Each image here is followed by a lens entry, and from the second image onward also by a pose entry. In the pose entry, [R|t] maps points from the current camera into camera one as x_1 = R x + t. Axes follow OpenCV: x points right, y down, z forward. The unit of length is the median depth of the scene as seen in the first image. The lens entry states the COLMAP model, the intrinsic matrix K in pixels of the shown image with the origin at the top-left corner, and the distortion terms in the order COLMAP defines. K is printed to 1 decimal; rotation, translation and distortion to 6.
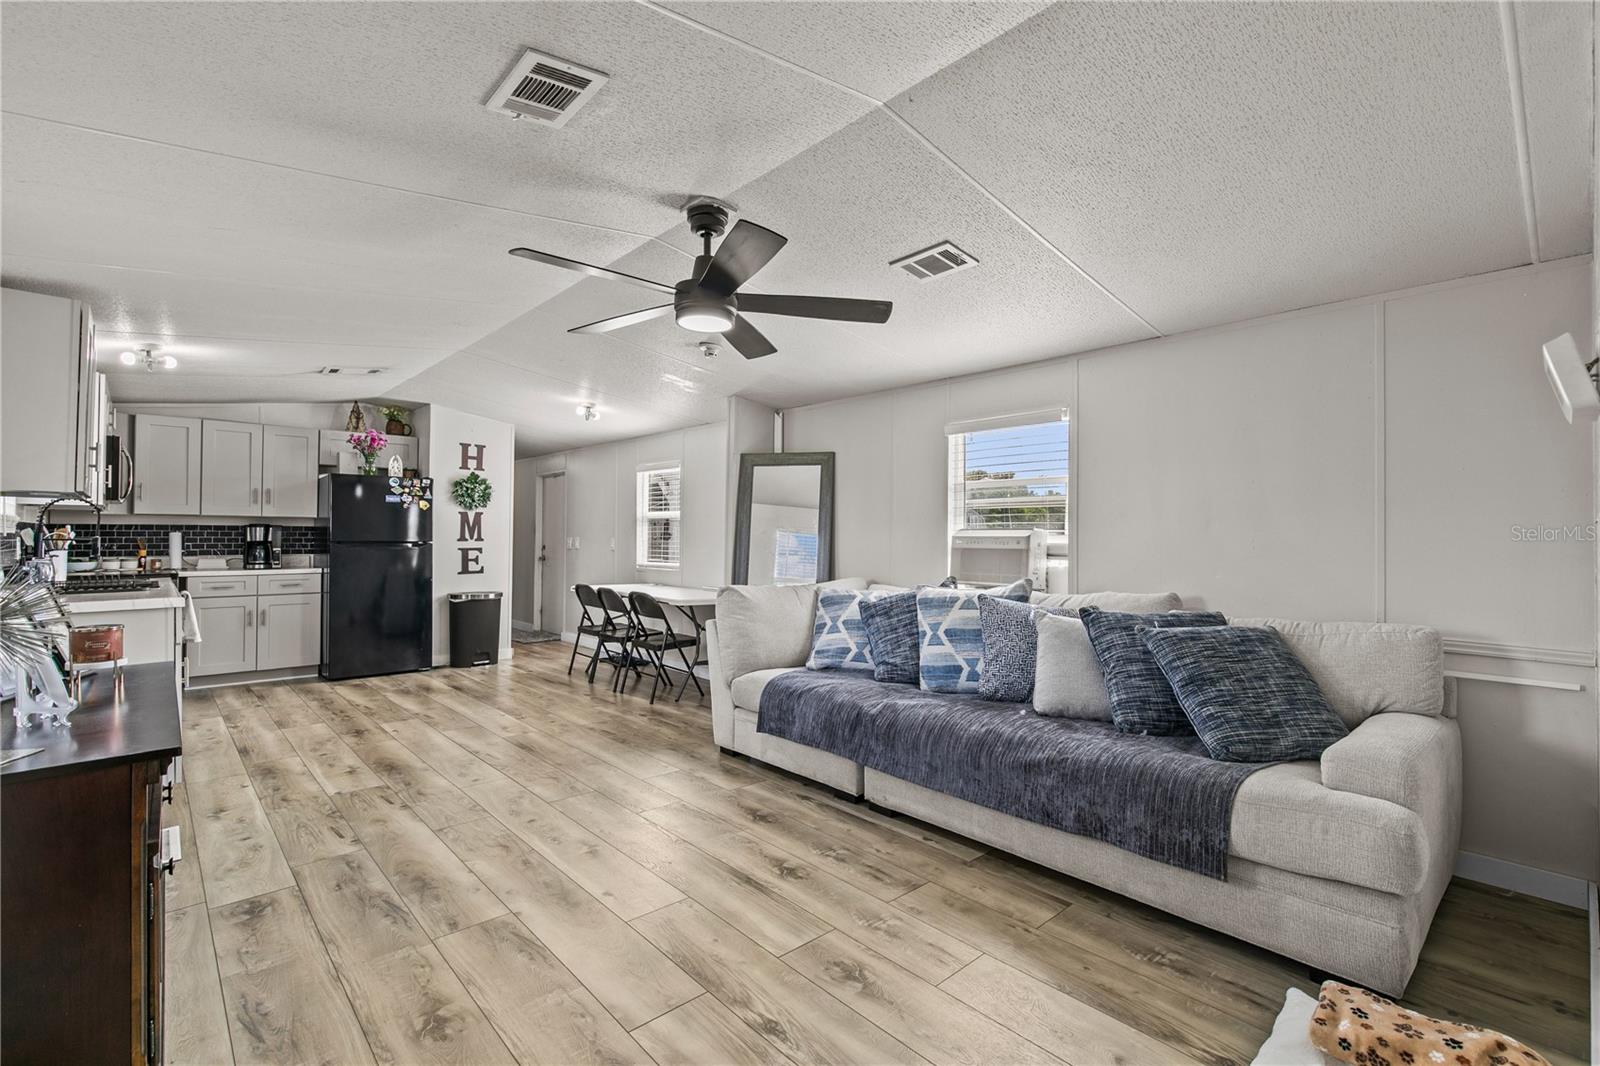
lens RADIAL K [[714.9, 0, 799.3], [0, 714.9, 531.9], [0, 0, 1]] dist [0.001294, -0.000357]
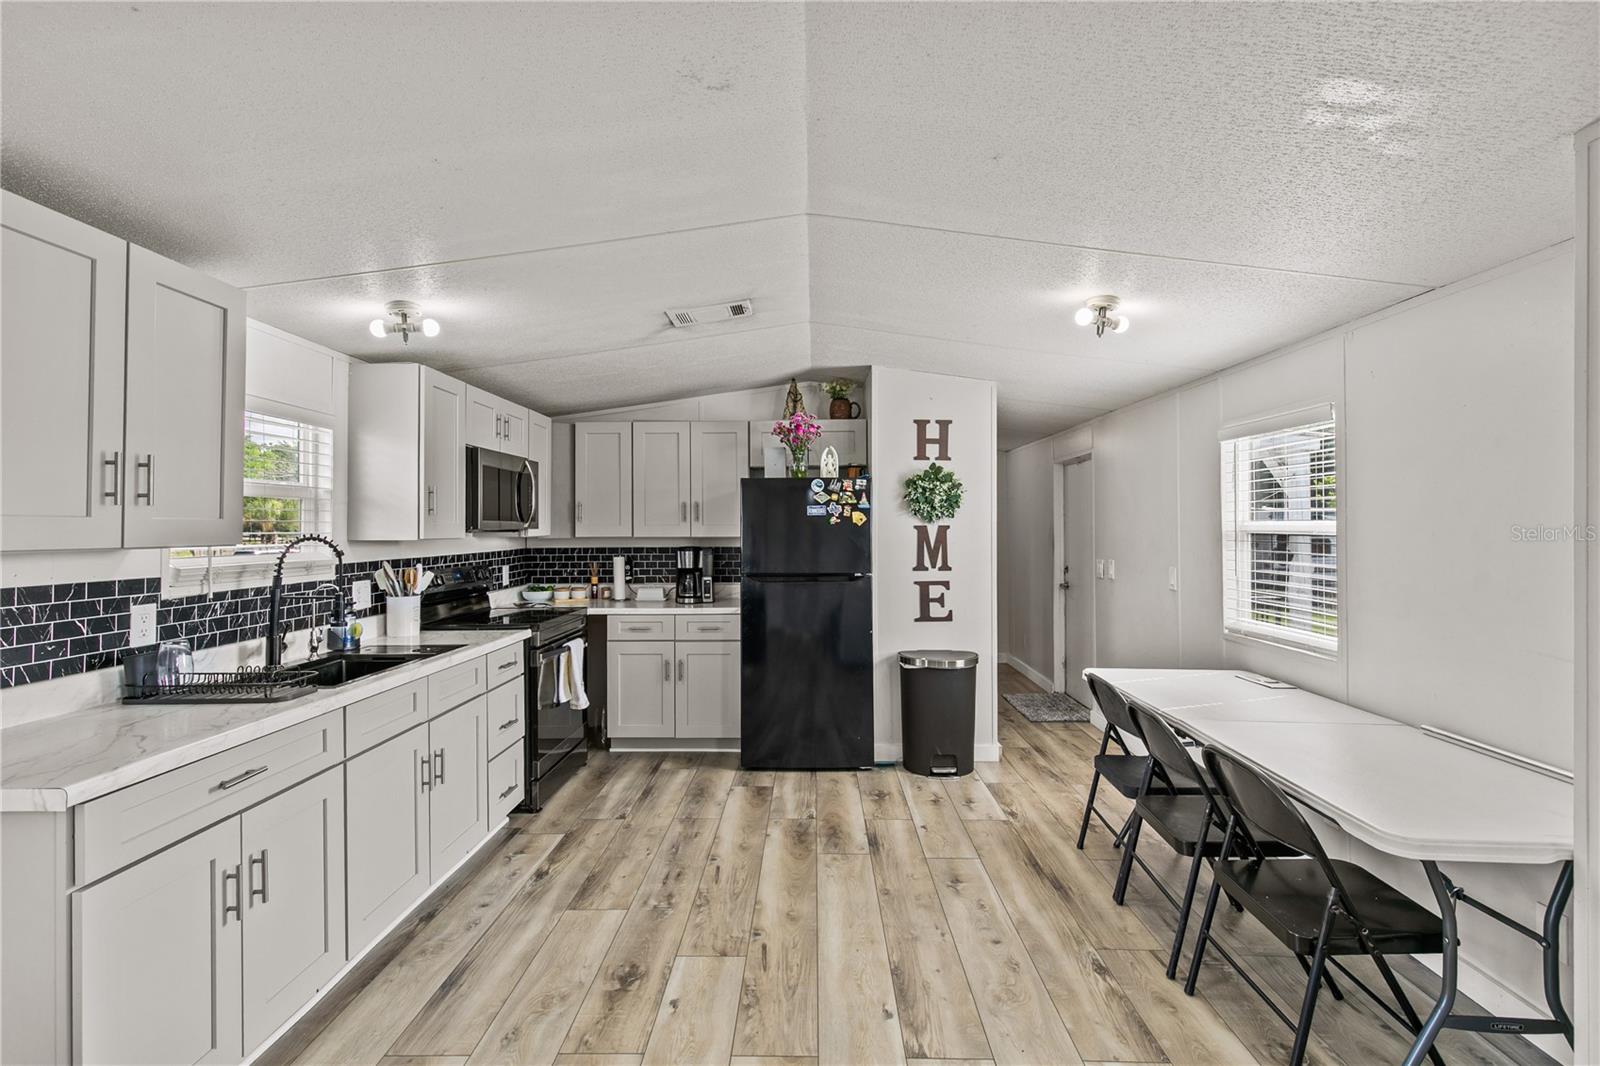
lens RADIAL K [[714.9, 0, 811.7], [0, 714.9, 514.3], [0, 0, 1]] dist [0.001294, -0.000357]
pose [[0.737290, -0.019293, -0.675301, -0.124536], [0.013249, 0.999813, -0.014099, -0.035984], [0.675447, 0.001448, 0.737408, 0.539455]]
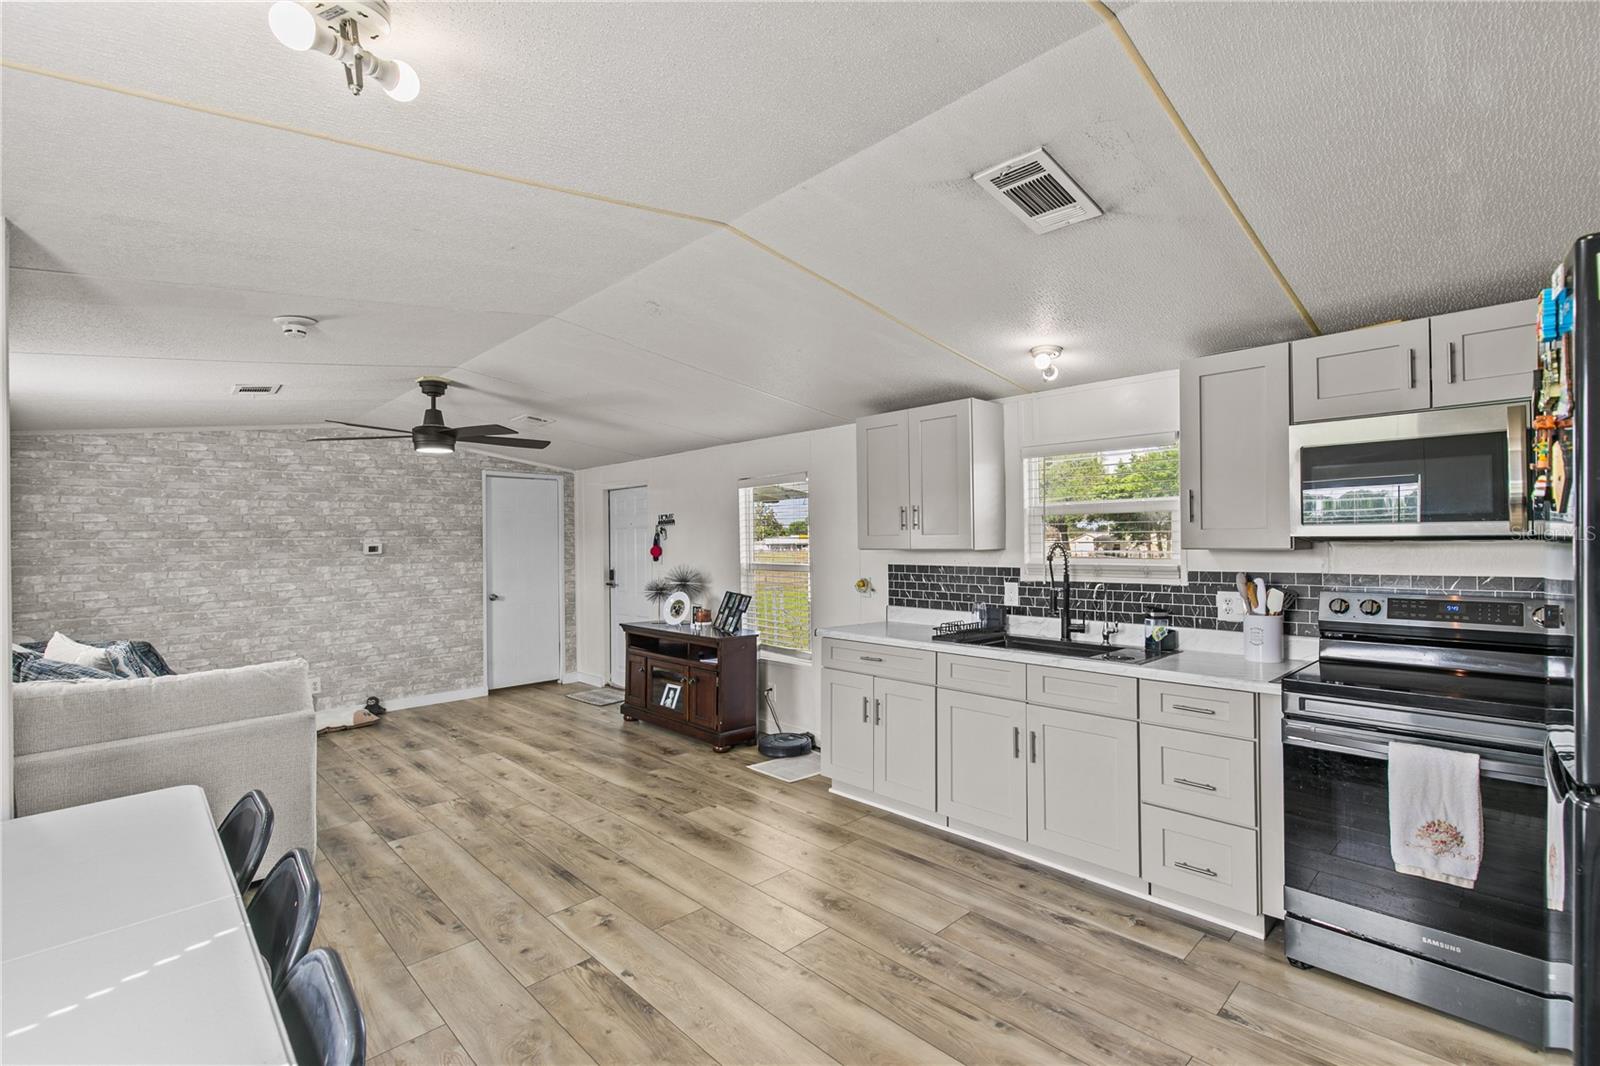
lens RADIAL K [[714.9, 0, 809.1], [0, 714.9, 529.3], [0, 0, 1]] dist [0.001294, -0.000357]
pose [[-0.999238, 0.002785, -0.038930, -0.431205], [0.003967, 0.999532, -0.030338, -0.028138], [0.038827, -0.030470, -0.998781, 1.245079]]
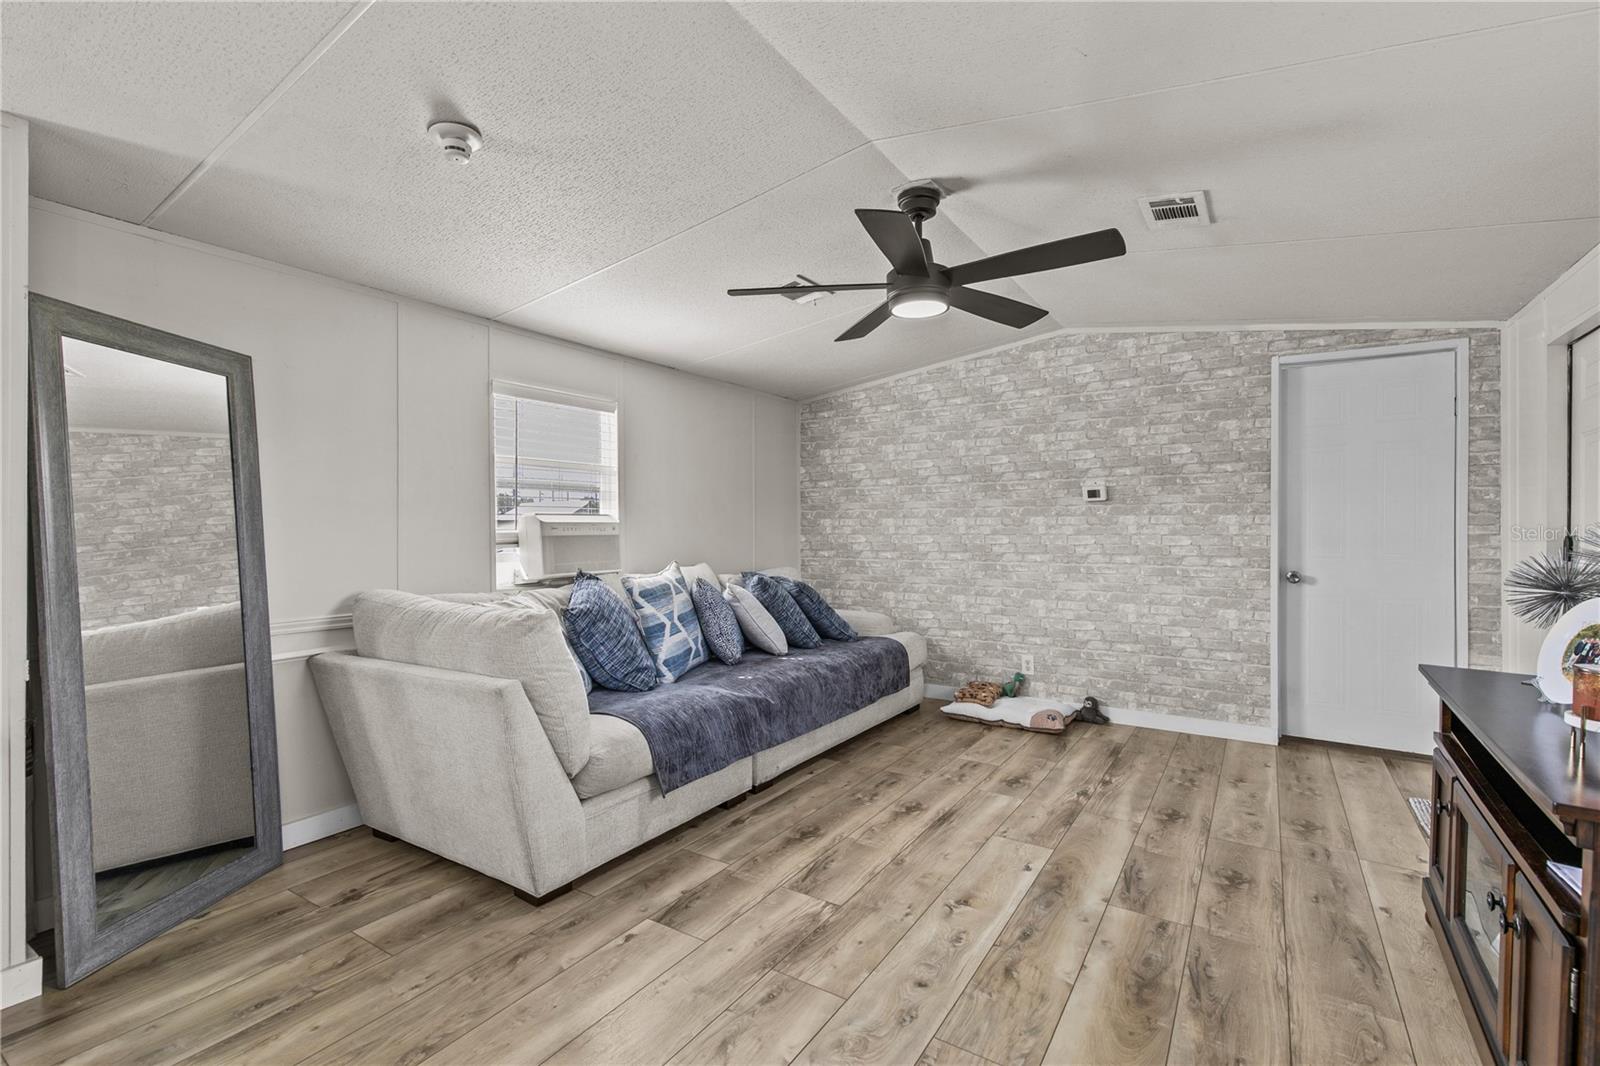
lens RADIAL K [[714.9, 0, 817.0], [0, 714.9, 532.7], [0, 0, 1]] dist [0.001294, -0.000357]
pose [[-0.266065, -0.018018, 0.963787, -0.487463], [-0.015357, 0.999778, 0.014451, 0.001463], [-0.963833, -0.010956, -0.266283, 0.649634]]
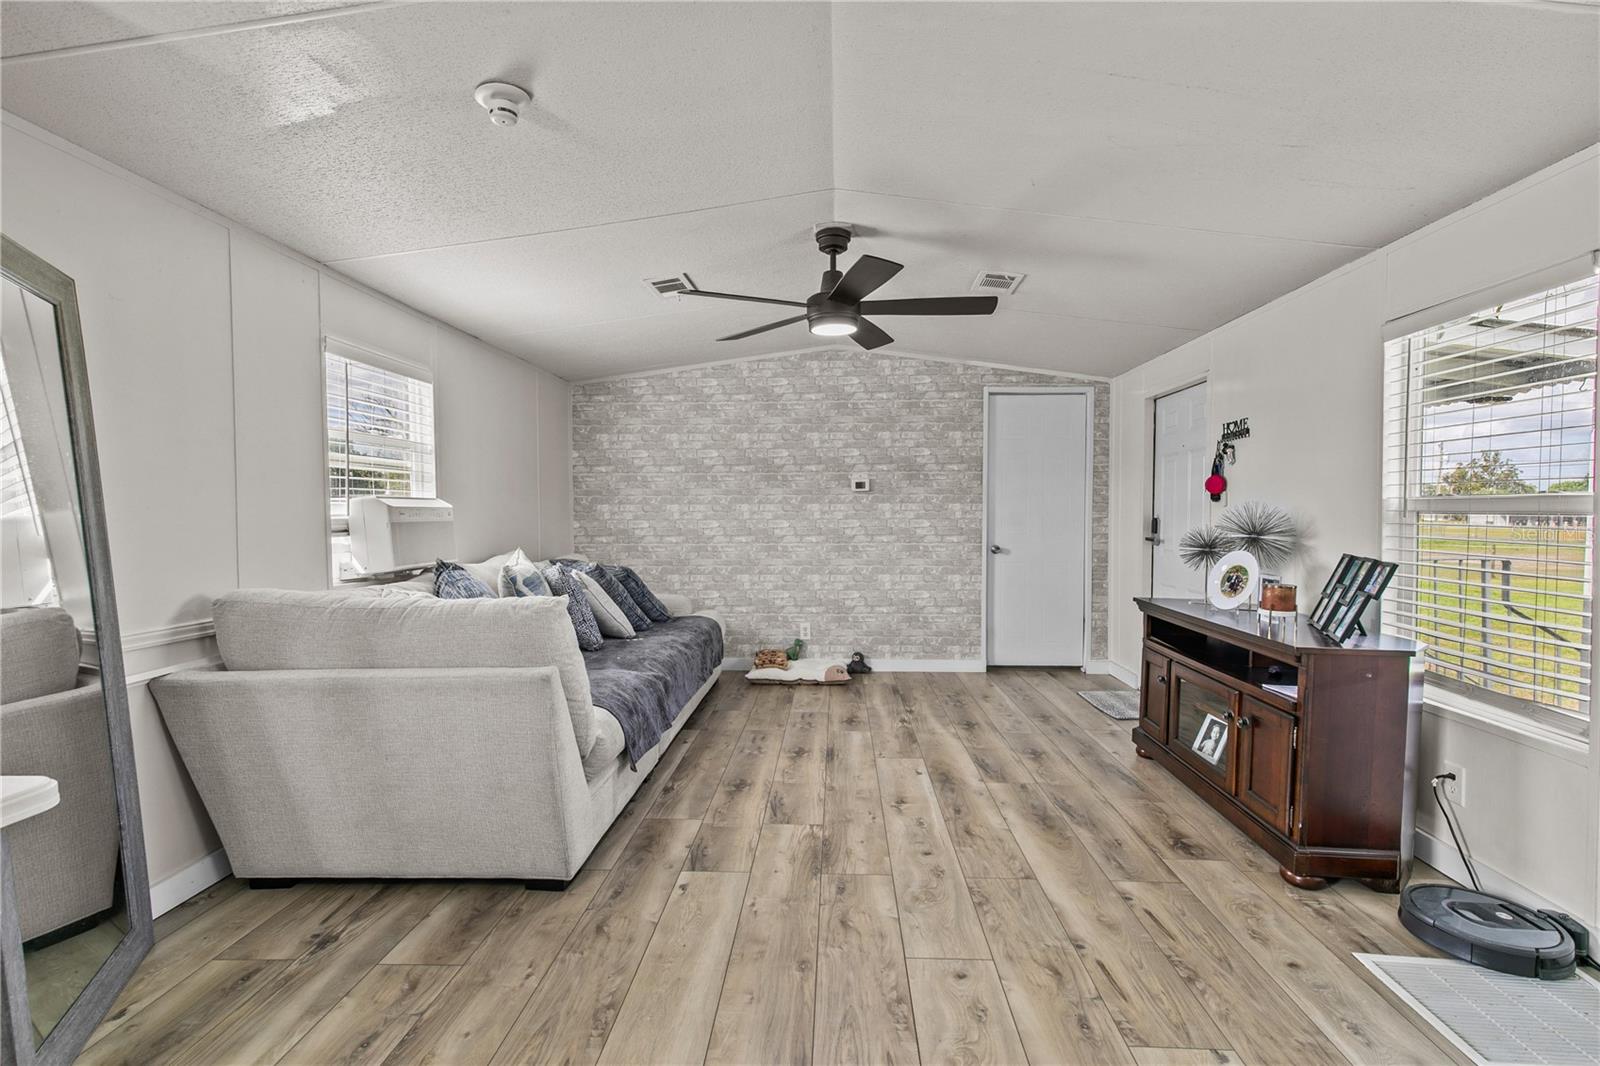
lens RADIAL K [[714.9, 0, 813.2], [0, 714.9, 546.2], [0, 0, 1]] dist [0.001294, -0.000357]
pose [[-0.712688, -0.043378, 0.700138, -0.438679], [-0.017306, 0.998870, 0.044271, 0.005117], [-0.701267, 0.019435, -0.712633, 0.868571]]
